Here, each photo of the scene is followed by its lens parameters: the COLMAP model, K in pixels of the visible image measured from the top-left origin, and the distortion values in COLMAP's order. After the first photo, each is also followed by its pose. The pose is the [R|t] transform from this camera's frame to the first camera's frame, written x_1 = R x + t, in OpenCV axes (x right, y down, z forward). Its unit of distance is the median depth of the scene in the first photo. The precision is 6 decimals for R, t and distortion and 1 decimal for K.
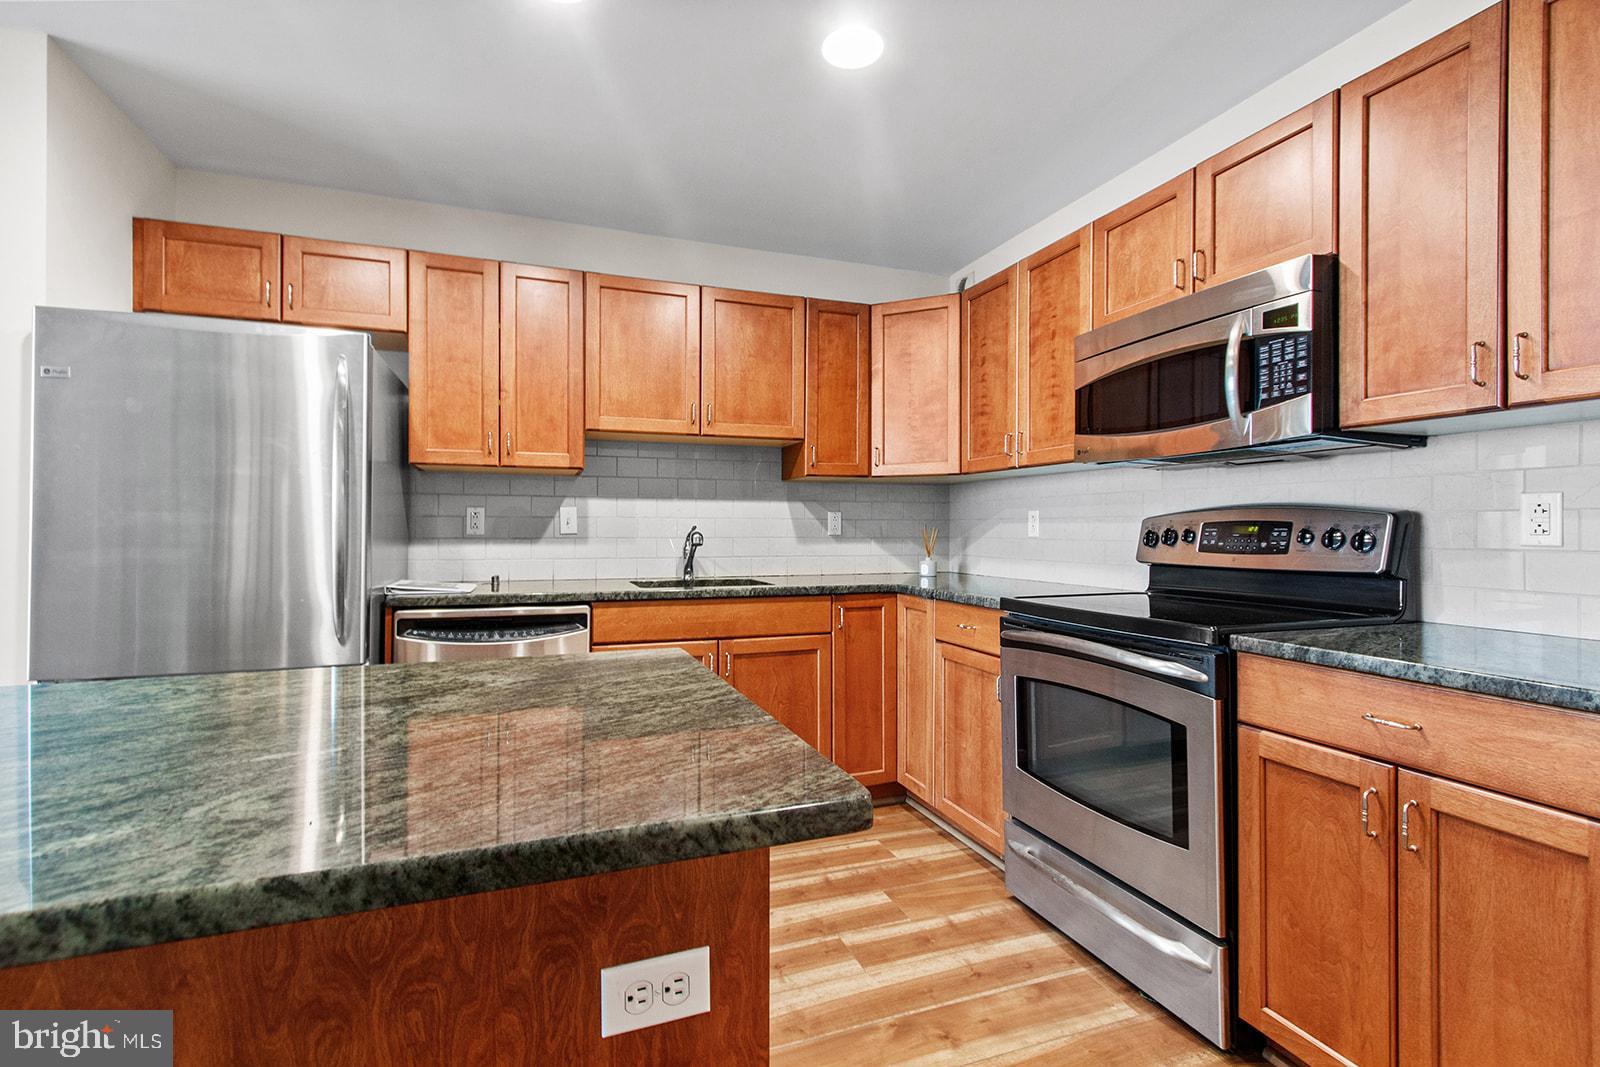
lens RADIAL K [[731.5, 0, 790.1], [0, 731.5, 525.9], [0, 0, 1]] dist [0.014324, -0.006093]
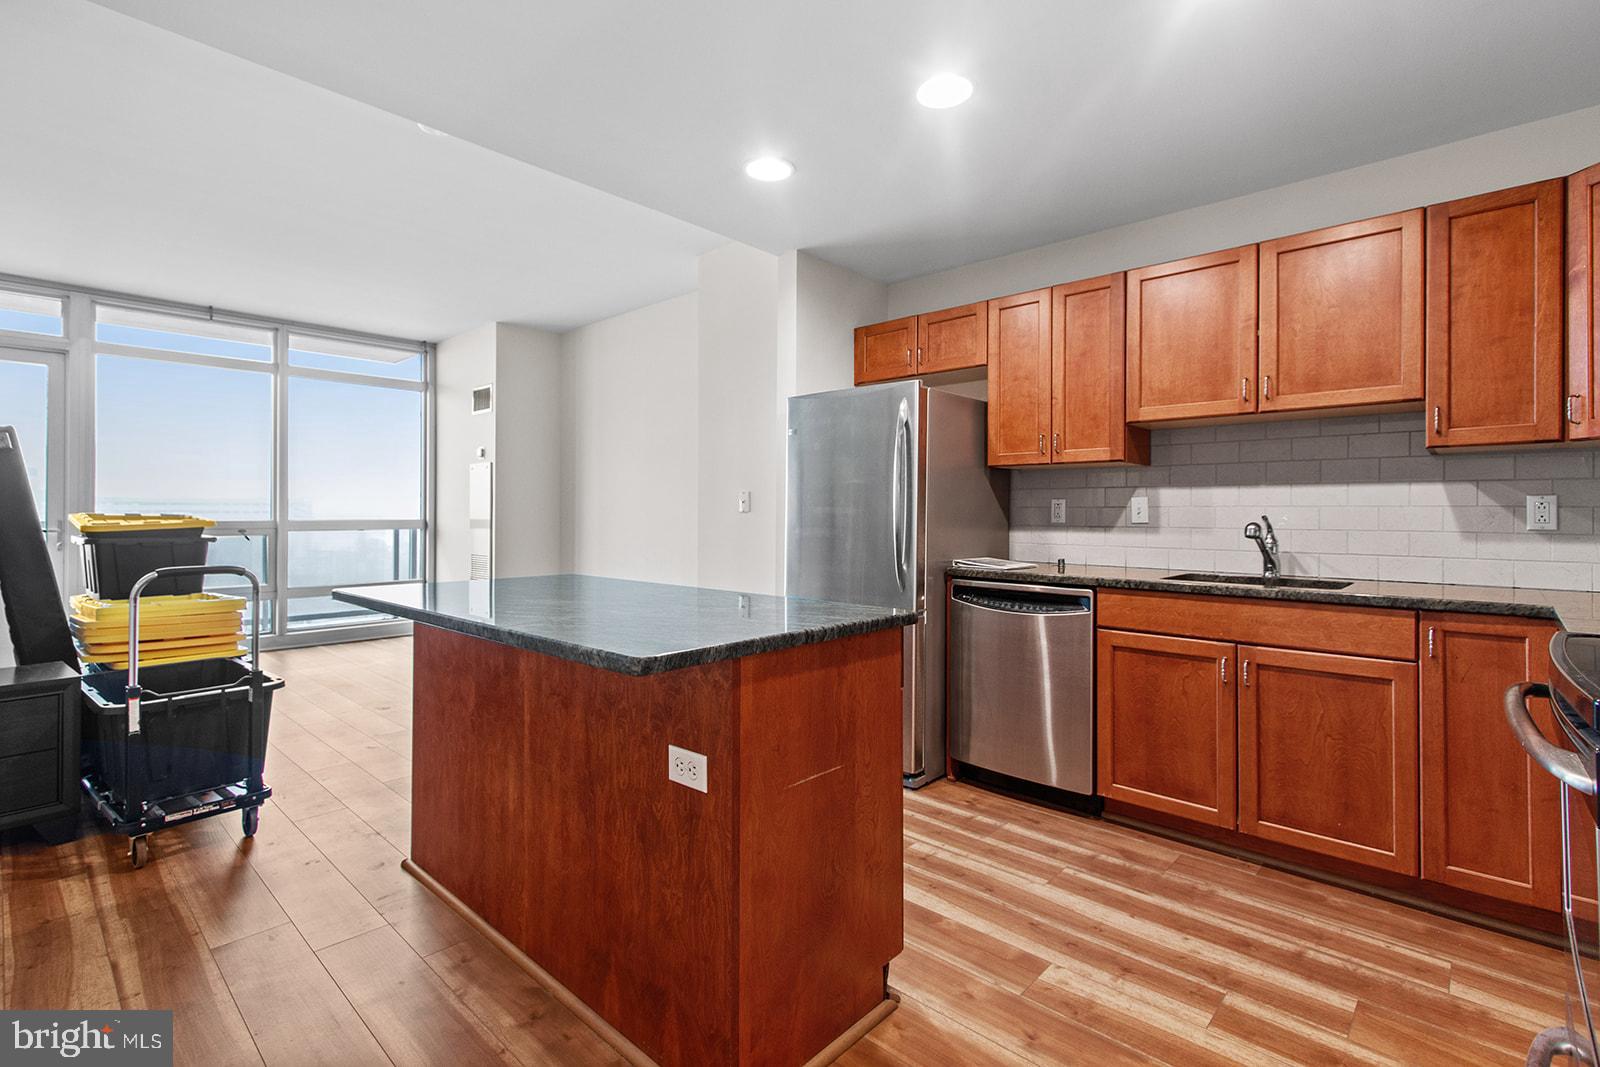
lens RADIAL K [[734.3, 0, 797.6], [0, 734.3, 508.6], [0, 0, 1]] dist [0.006581, -0.001200]
pose [[0.459909, -0.006526, -0.887942, 0.475364], [-0.001532, 0.999966, -0.008143, -0.000810], [0.887965, 0.005105, 0.459883, 0.118719]]
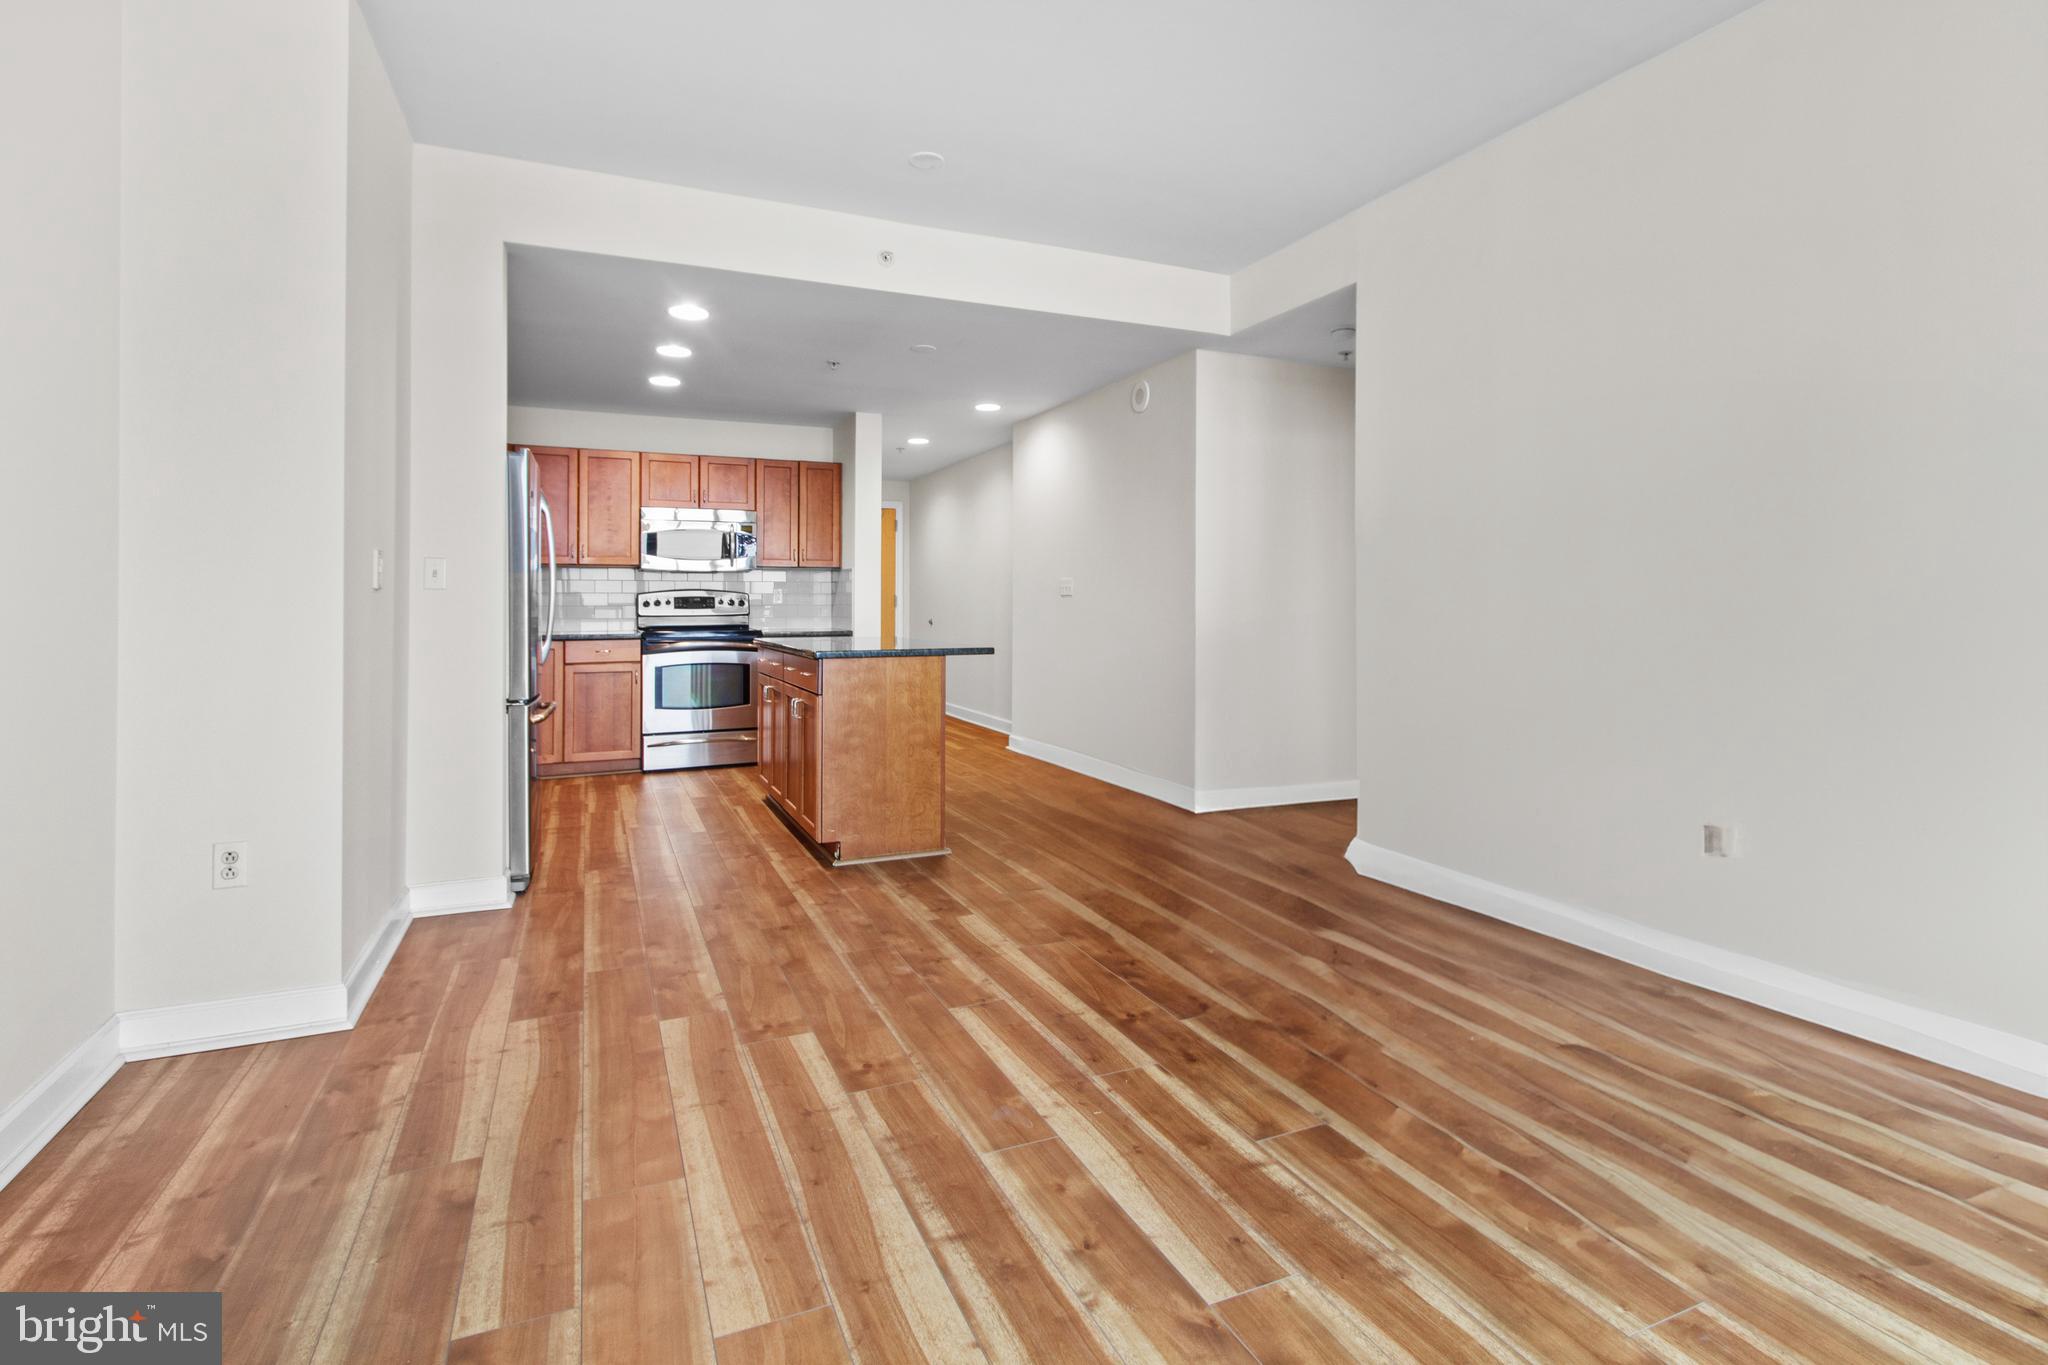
lens RADIAL K [[986.8, 0, 1019.5], [0, 986.8, 598.4], [0, 0, 1]] dist [0.006249, -0.001019]
pose [[-0.065456, 0.000449, 0.997855, -2.249911], [-0.000713, 1.000000, -0.000496, 0.002253], [-0.997855, -0.000744, -0.065456, 0.098259]]
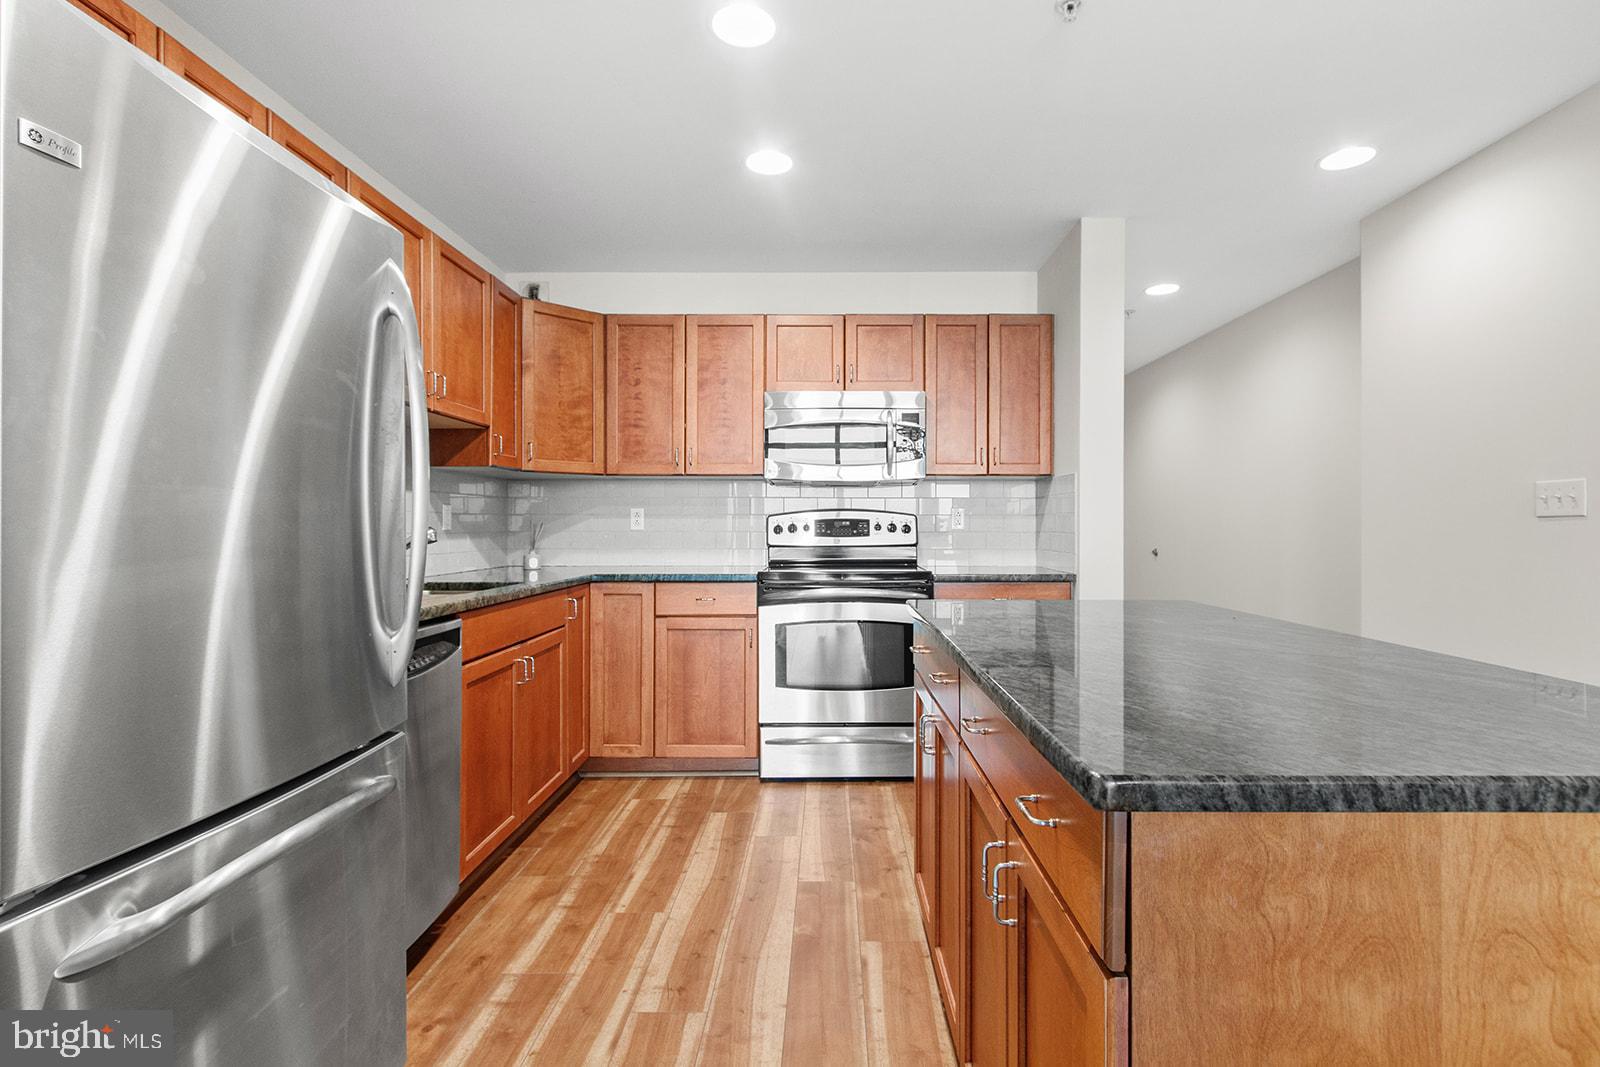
lens RADIAL K [[773.4, 0, 823.1], [0, 773.4, 519.8], [0, 0, 1]] dist [0.003059, 0.000110]
pose [[0.347763, 0.002513, 0.937579, -0.920647], [-0.001401, 0.999997, -0.002161, 0.001034], [-0.937581, -0.000562, 0.347765, 0.319694]]
